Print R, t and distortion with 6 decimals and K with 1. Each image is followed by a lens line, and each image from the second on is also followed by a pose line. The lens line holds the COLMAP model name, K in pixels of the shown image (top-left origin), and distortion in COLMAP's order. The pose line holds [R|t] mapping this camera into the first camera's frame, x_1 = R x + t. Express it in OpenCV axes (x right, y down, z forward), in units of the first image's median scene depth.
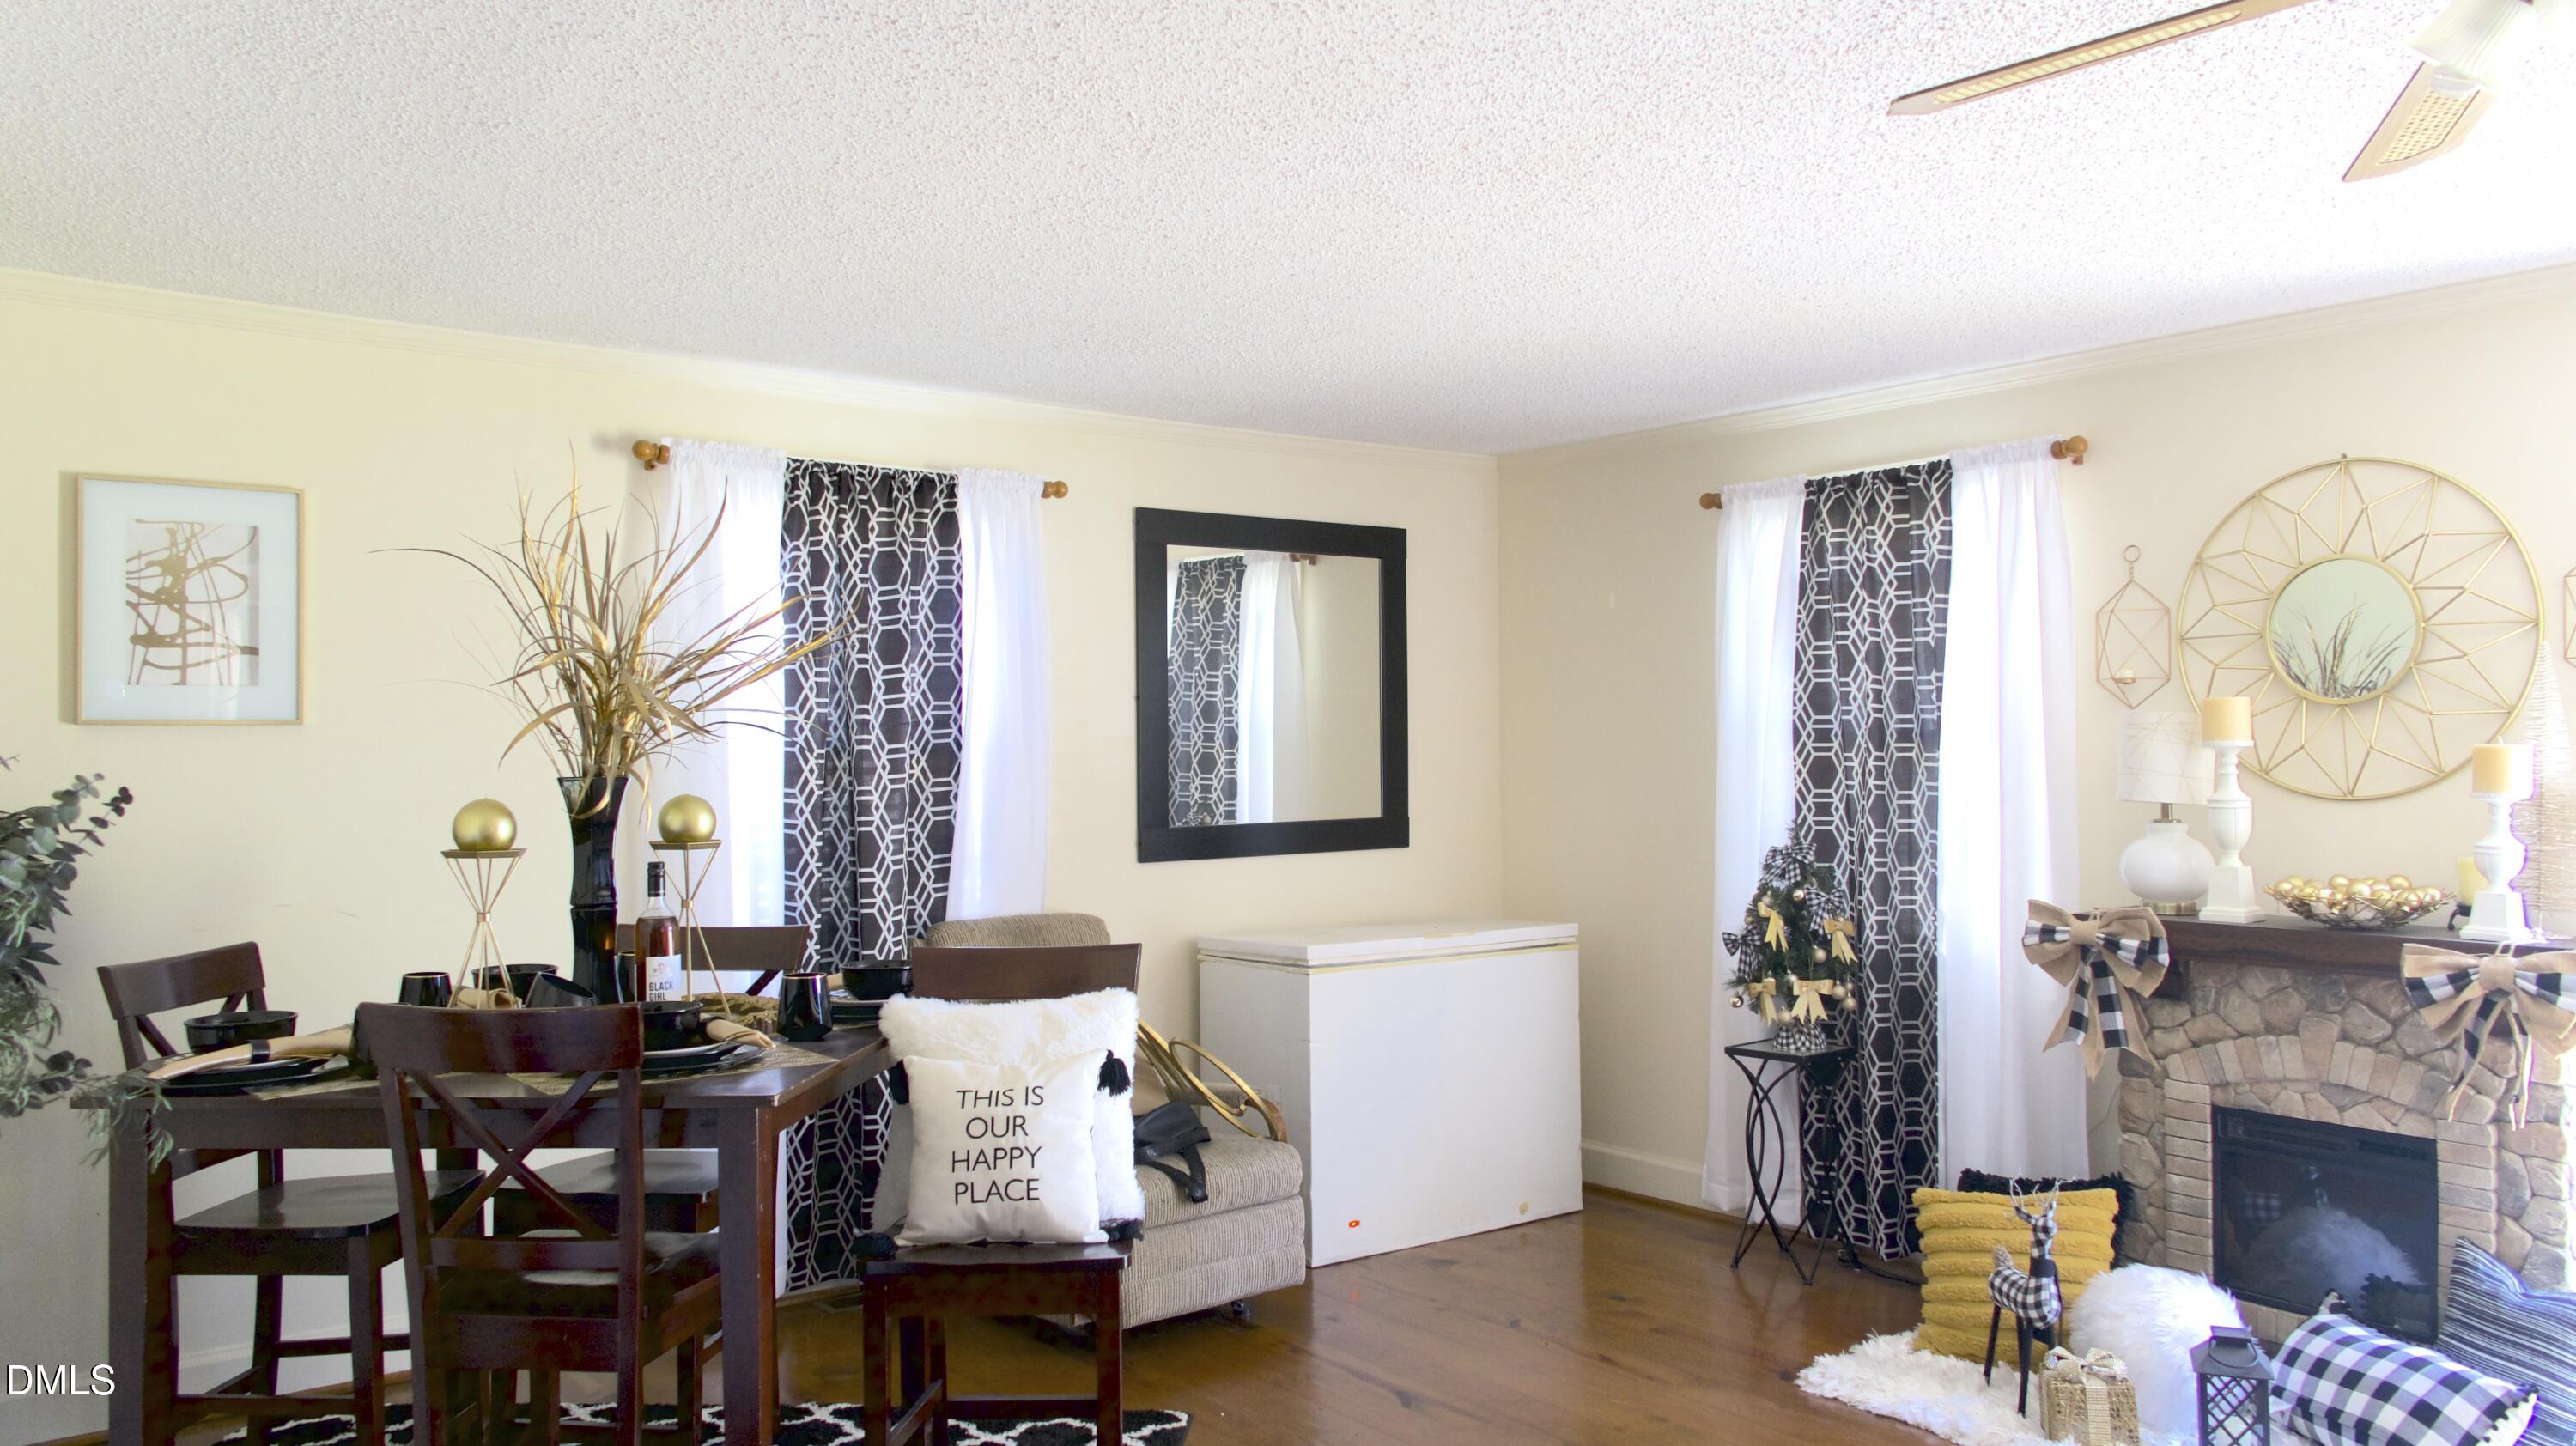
lens RADIAL K [[1969.4, 0, 1288.0], [0, 1969.4, 723.0], [0, 0, 1]] dist [-0.011620, -0.008255]
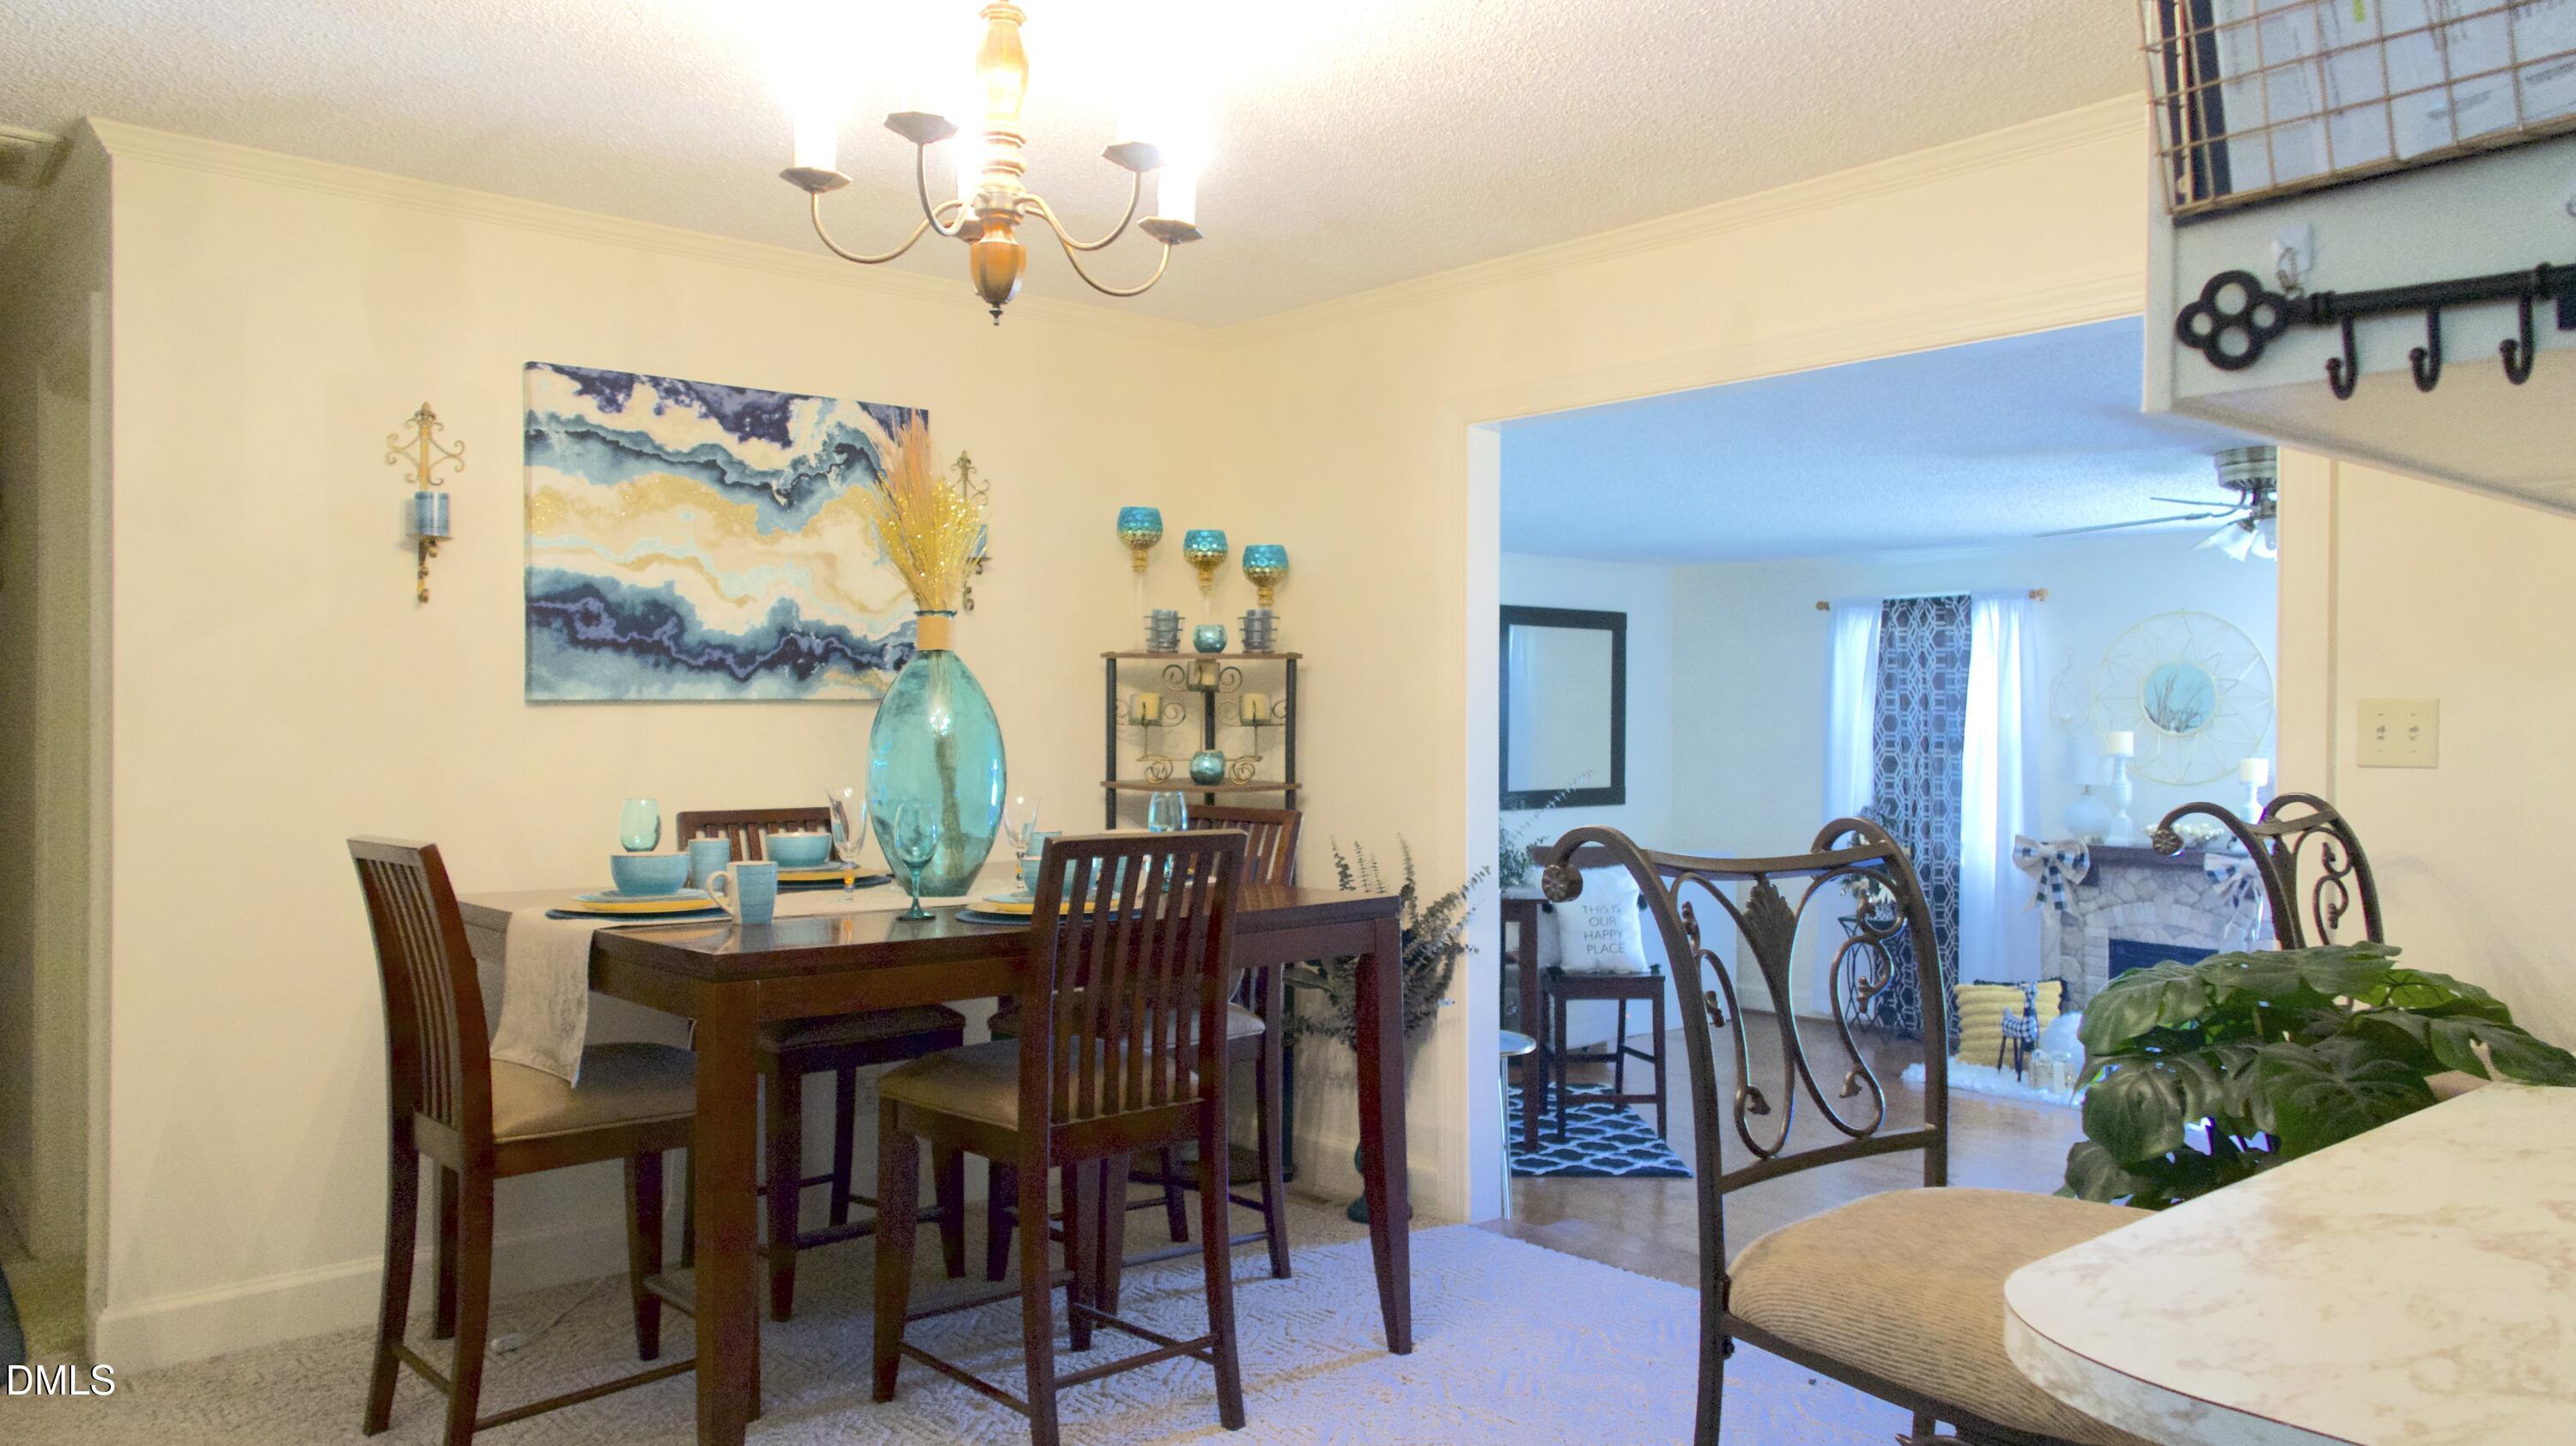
lens RADIAL K [[1803.5, 0, 1288.0], [0, 1803.5, 723.0], [0, 0, 1]] dist [-0.038876, -0.000345]
pose [[0.999059, 0.014922, 0.040733, -0.369876], [-0.015458, 0.999798, 0.012871, -0.027247], [-0.040533, -0.013488, 0.999087, -0.651774]]
